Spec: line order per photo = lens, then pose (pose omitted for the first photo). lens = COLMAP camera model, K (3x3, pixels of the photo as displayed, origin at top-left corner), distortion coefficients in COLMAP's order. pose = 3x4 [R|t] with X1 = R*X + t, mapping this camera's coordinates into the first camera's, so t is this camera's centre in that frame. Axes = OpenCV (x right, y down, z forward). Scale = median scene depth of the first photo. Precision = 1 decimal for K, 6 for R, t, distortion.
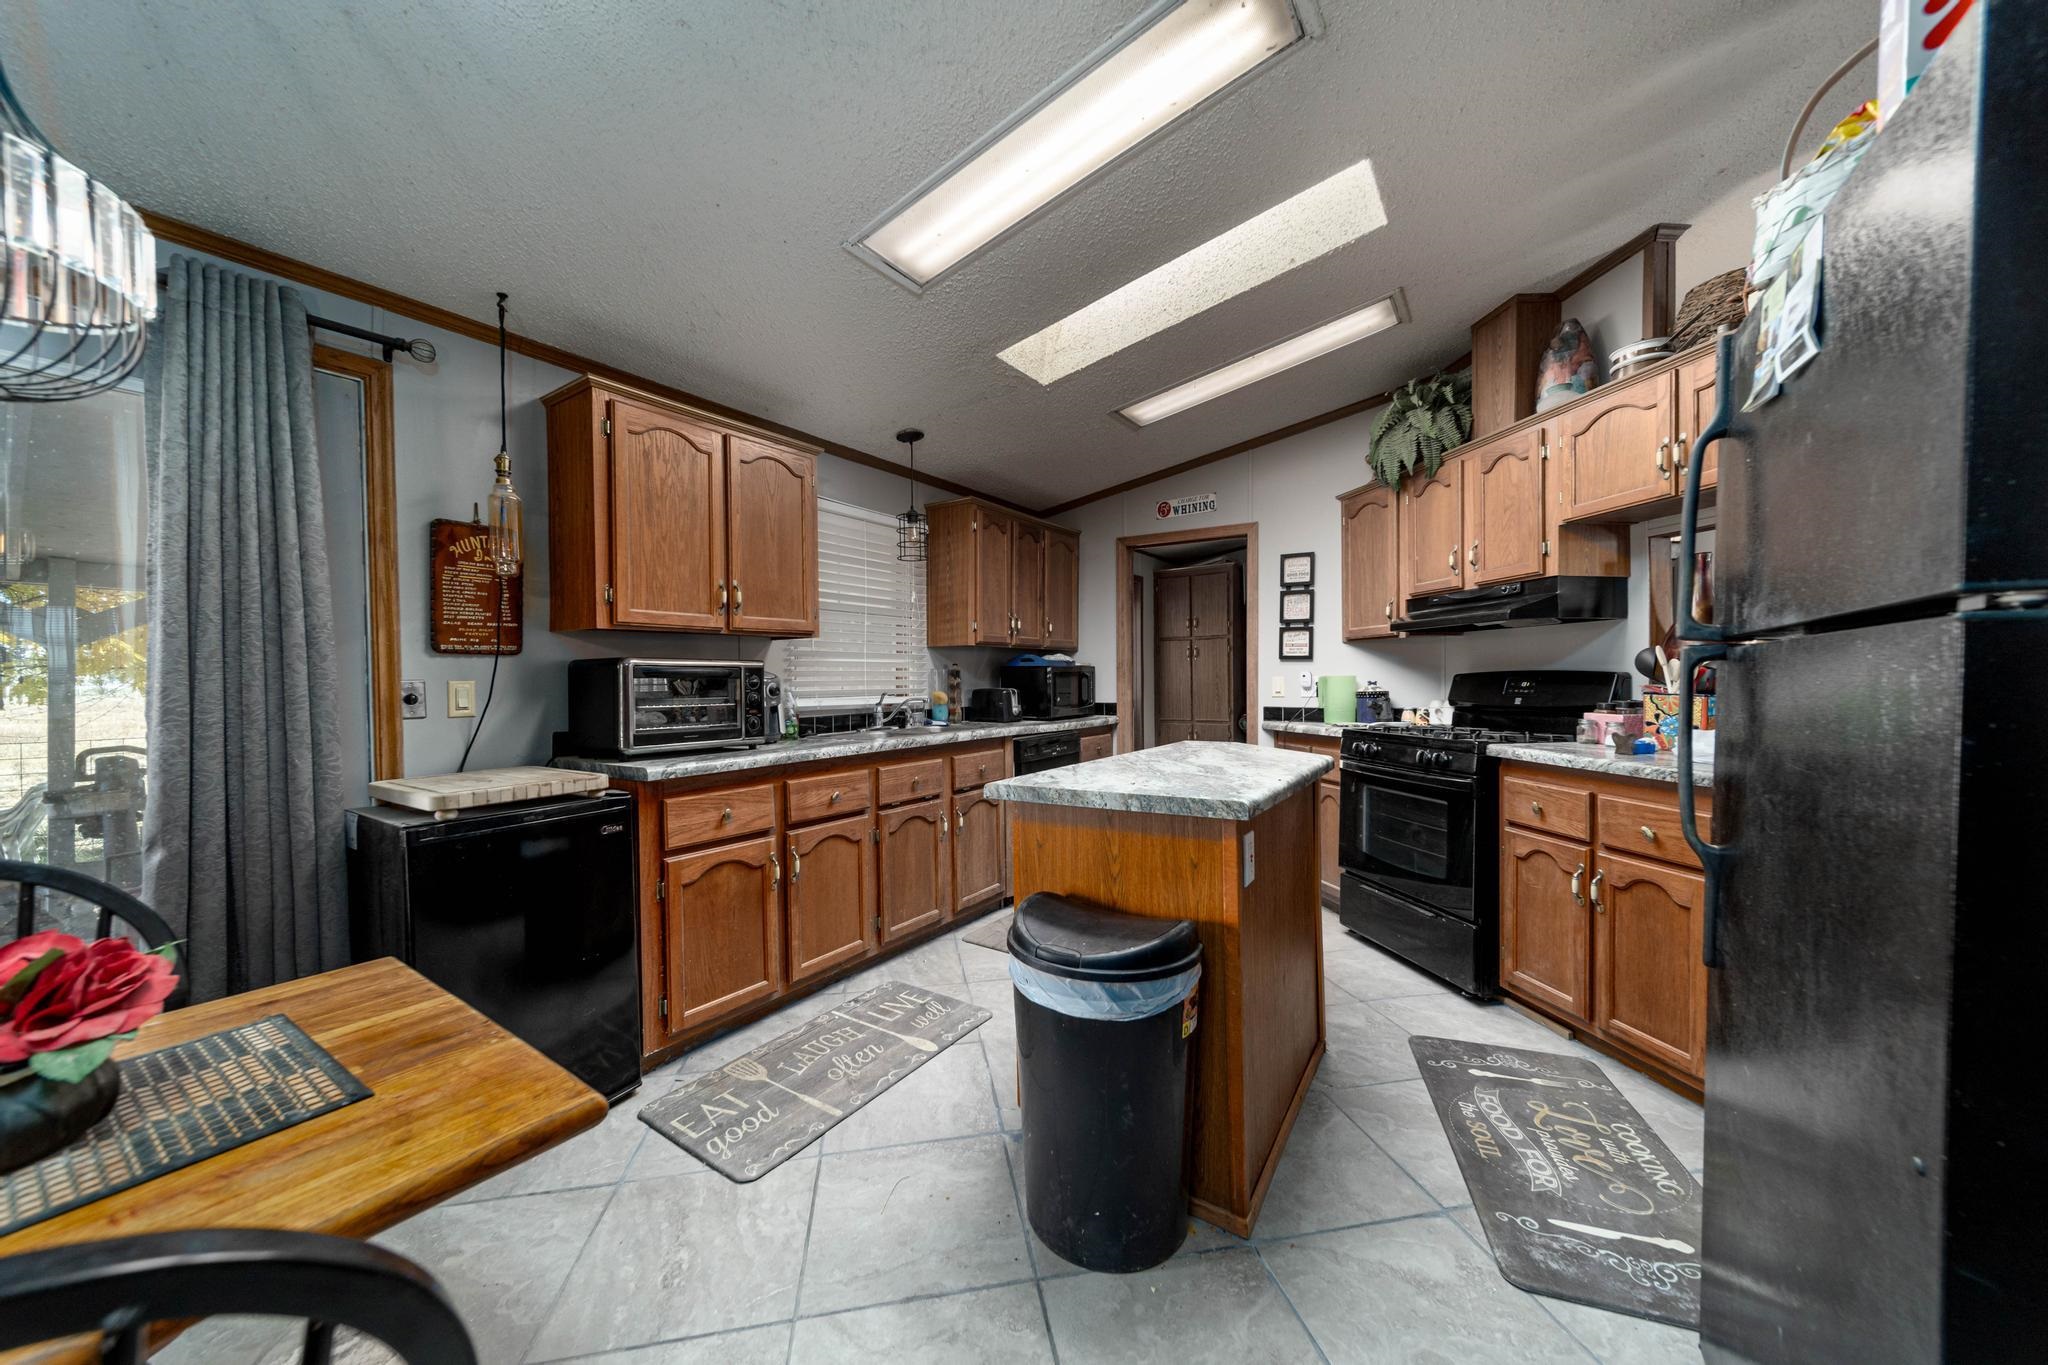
lens RADIAL K [[706.3, 0, 1024.0], [0, 706.3, 682.5], [0, 0, 1]] dist [0.006168, -0.000086]
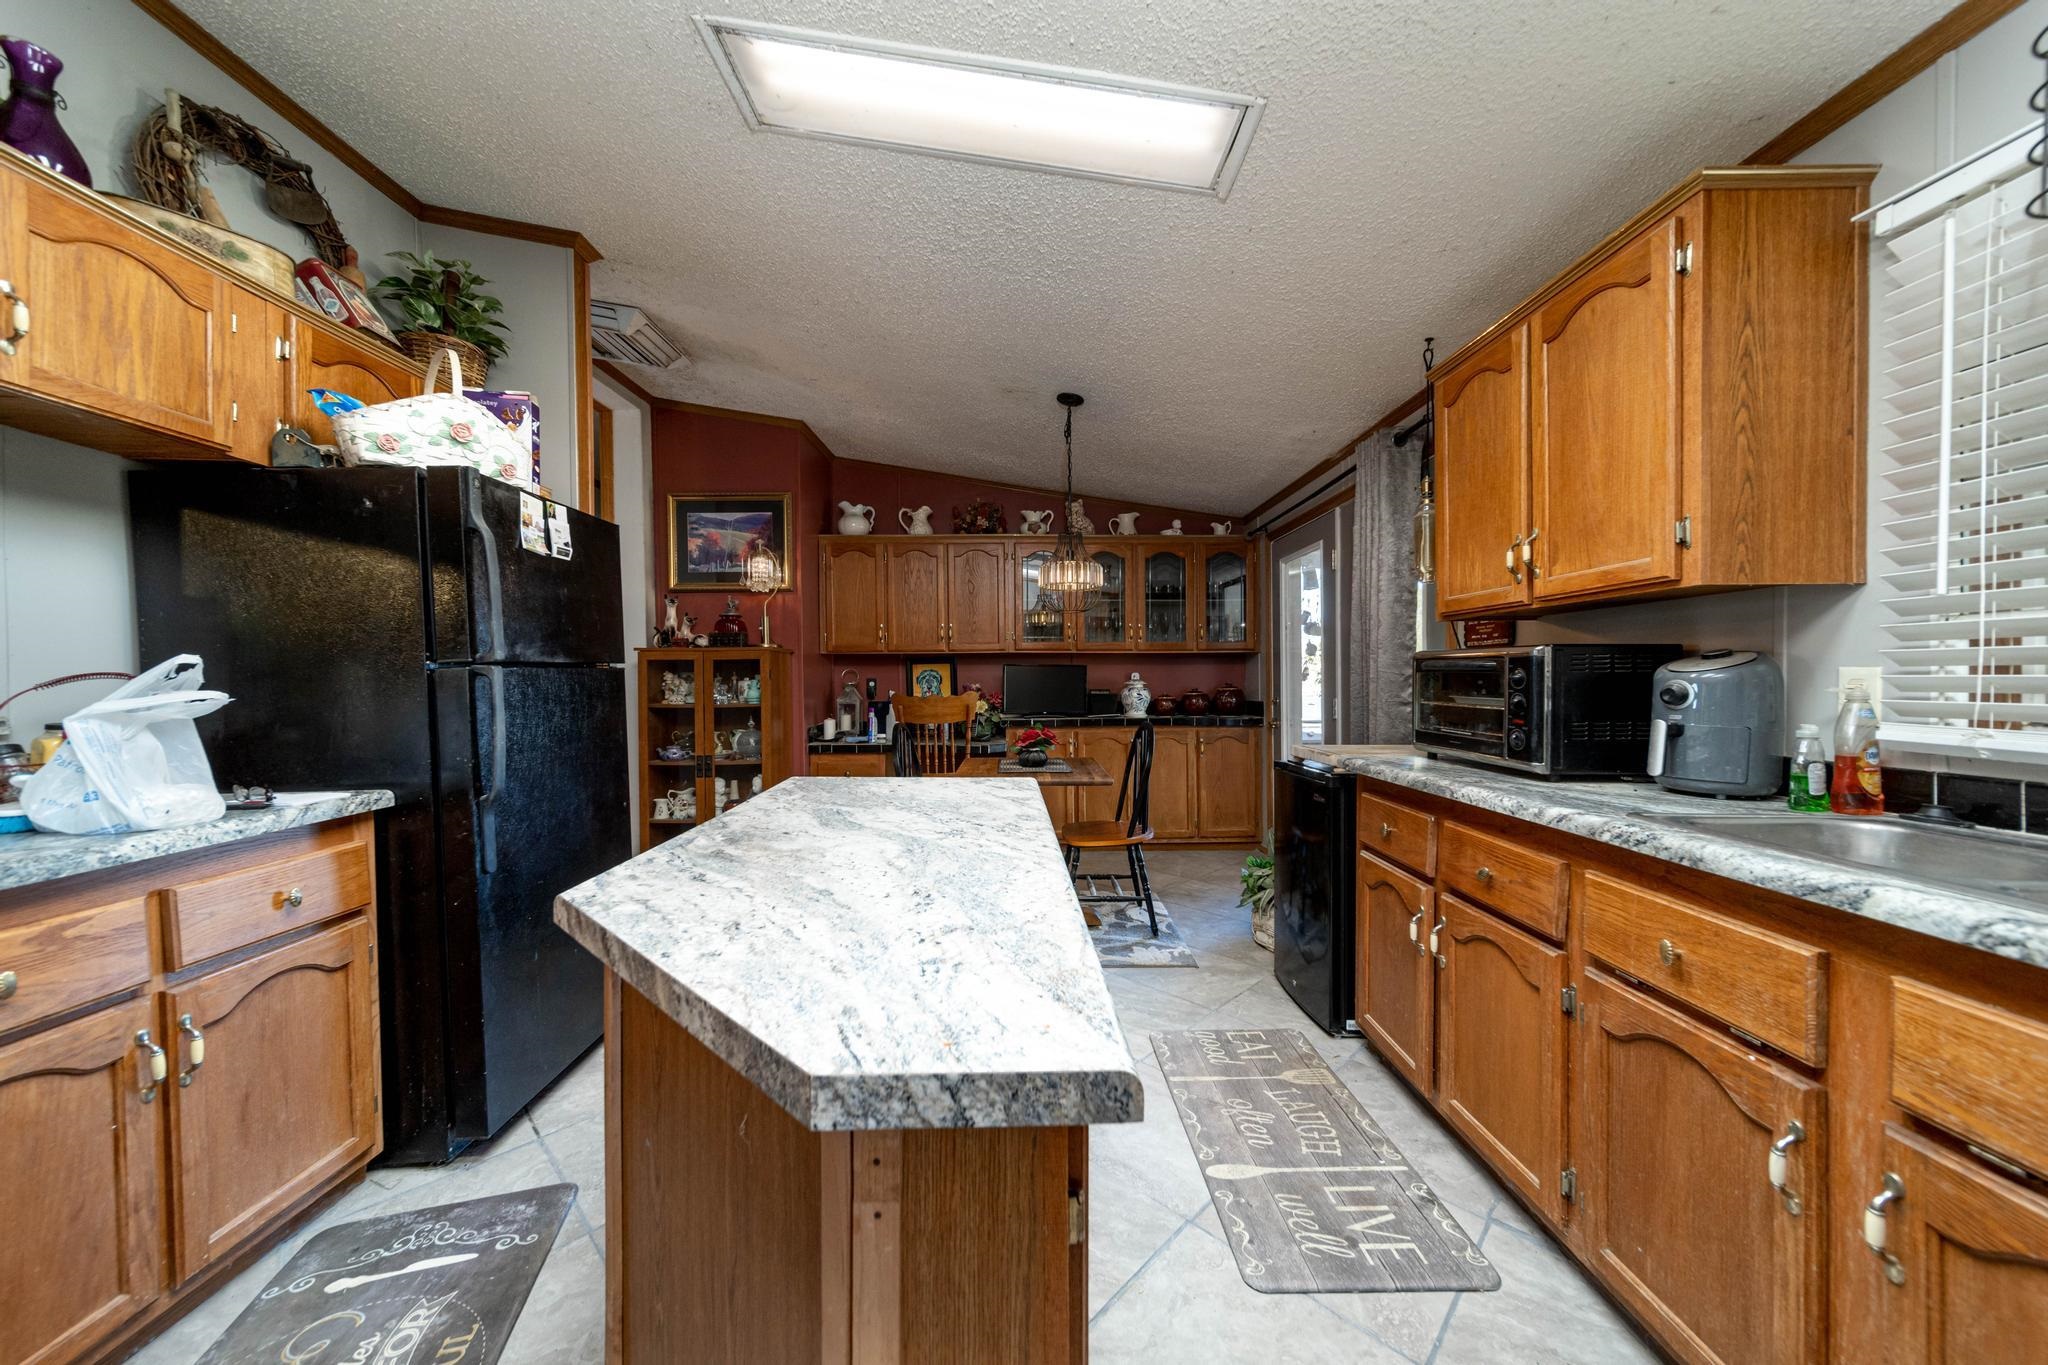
lens RADIAL K [[706.3, 0, 1024.0], [0, 706.3, 682.5], [0, 0, 1]] dist [0.006168, -0.000086]
pose [[-0.821176, 0.020698, -0.570300, 0.448524], [0.010957, 0.999730, 0.020507, -0.017783], [0.570570, 0.010591, -0.821180, 1.483927]]
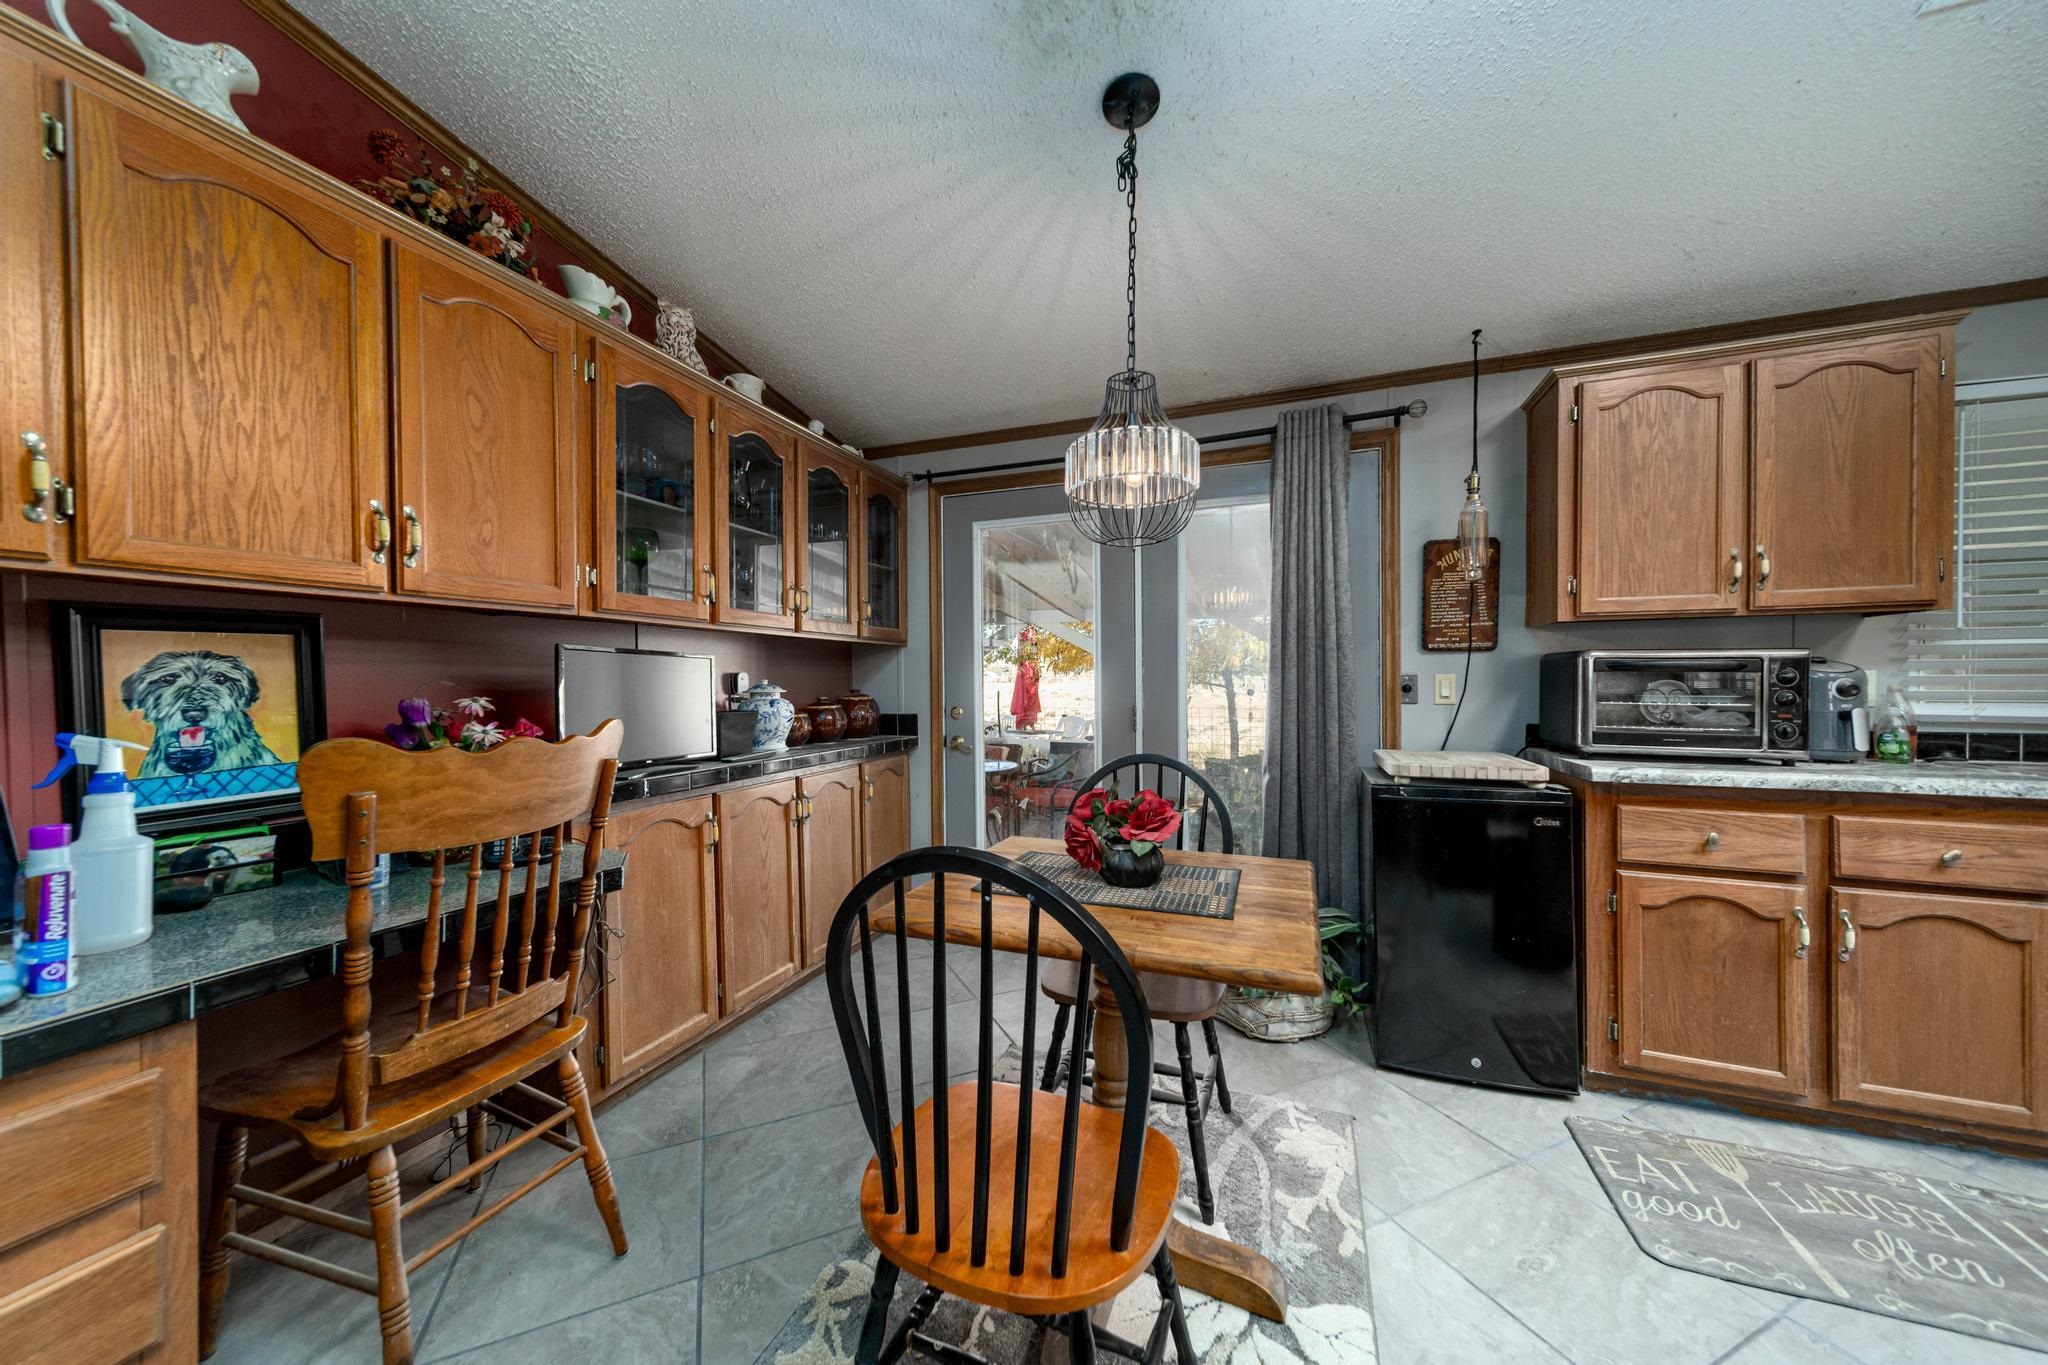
lens RADIAL K [[706.3, 0, 1024.0], [0, 706.3, 682.5], [0, 0, 1]] dist [0.006168, -0.000086]
pose [[0.230995, 0.016299, -0.972818, 0.194130], [-0.005100, 0.999866, 0.015541, -0.002756], [0.972942, 0.001371, 0.231047, 0.040775]]
